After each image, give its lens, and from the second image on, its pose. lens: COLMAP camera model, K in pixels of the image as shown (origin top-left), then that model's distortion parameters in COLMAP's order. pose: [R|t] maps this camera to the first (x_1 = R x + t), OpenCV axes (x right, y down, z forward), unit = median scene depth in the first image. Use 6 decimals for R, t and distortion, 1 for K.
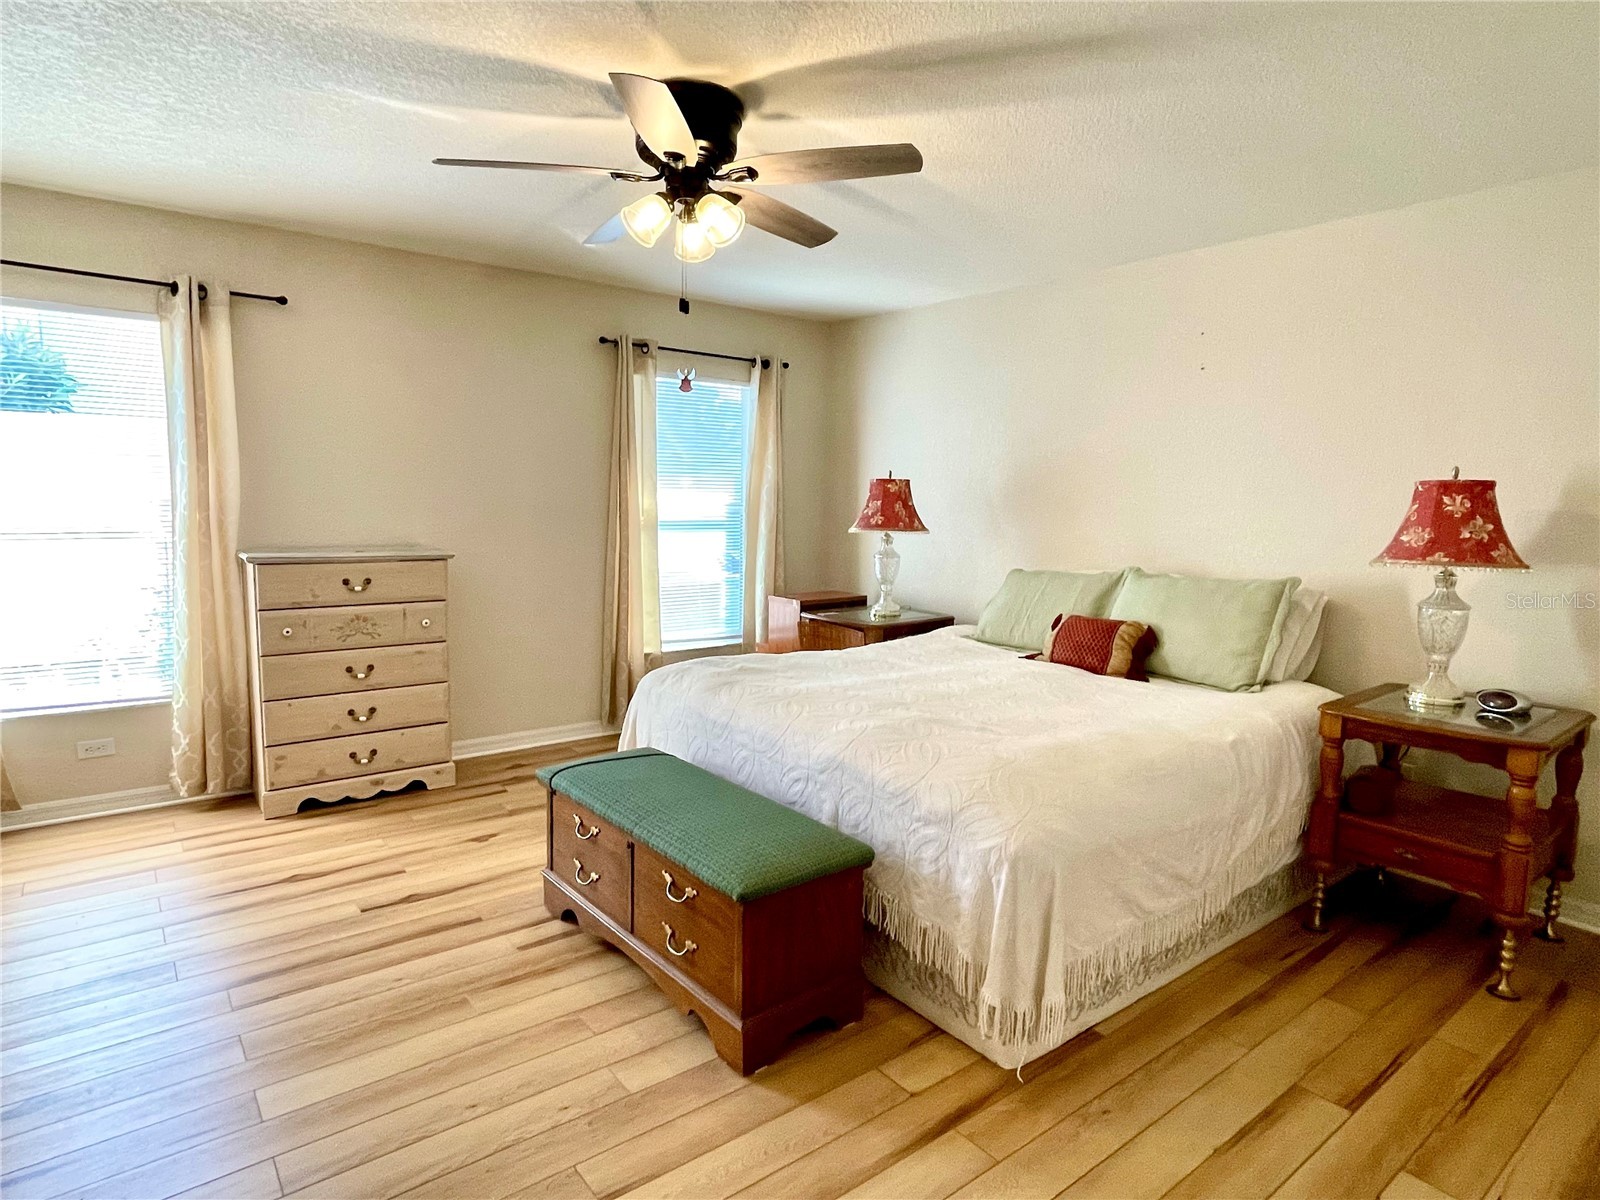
lens RADIAL K [[898.4, 0, 800.0], [0, 898.4, 600.0], [0, 0, 1]] dist [0.035240, -0.047554]
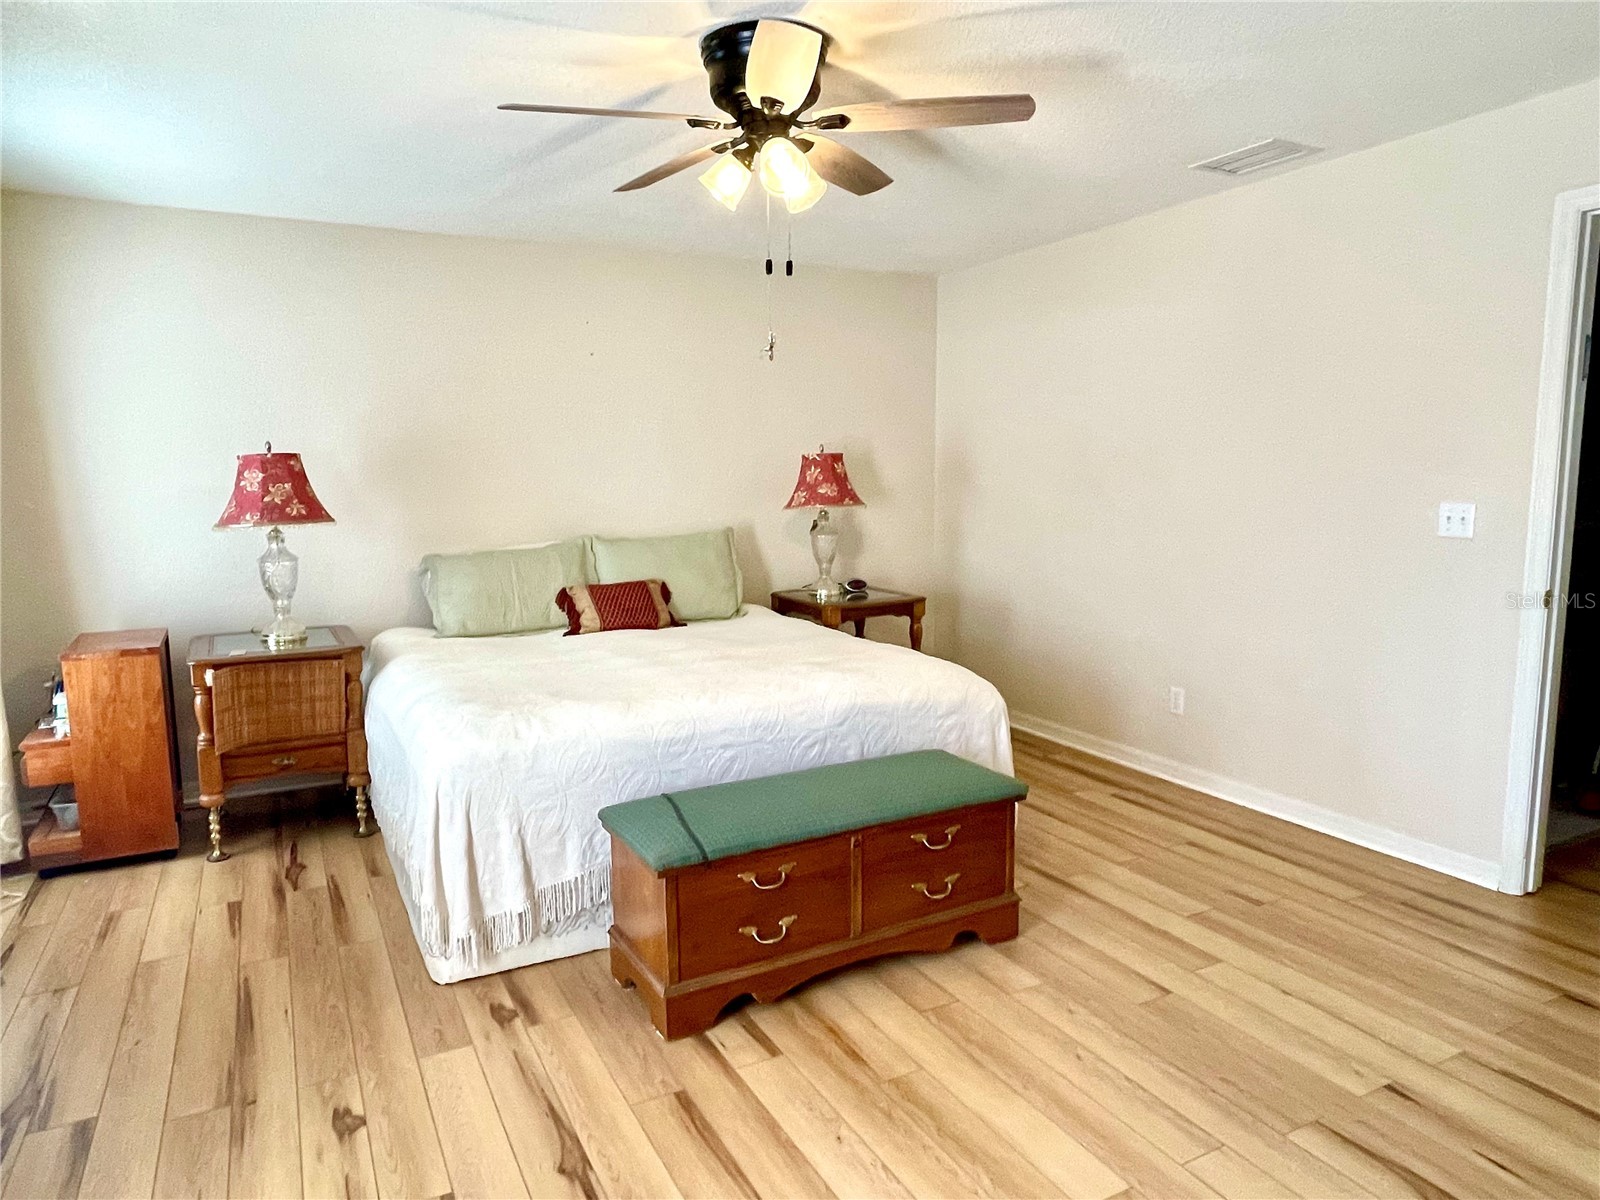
lens RADIAL K [[1008.3, 0, 795.2], [0, 1008.3, 584.7], [0, 0, 1]] dist [-0.005302, -0.002122]
pose [[0.182647, -0.128882, 0.974694, -1.050343], [0.130483, 0.985779, 0.105897, -0.100973], [-0.974481, 0.107840, 0.196867, 0.728225]]
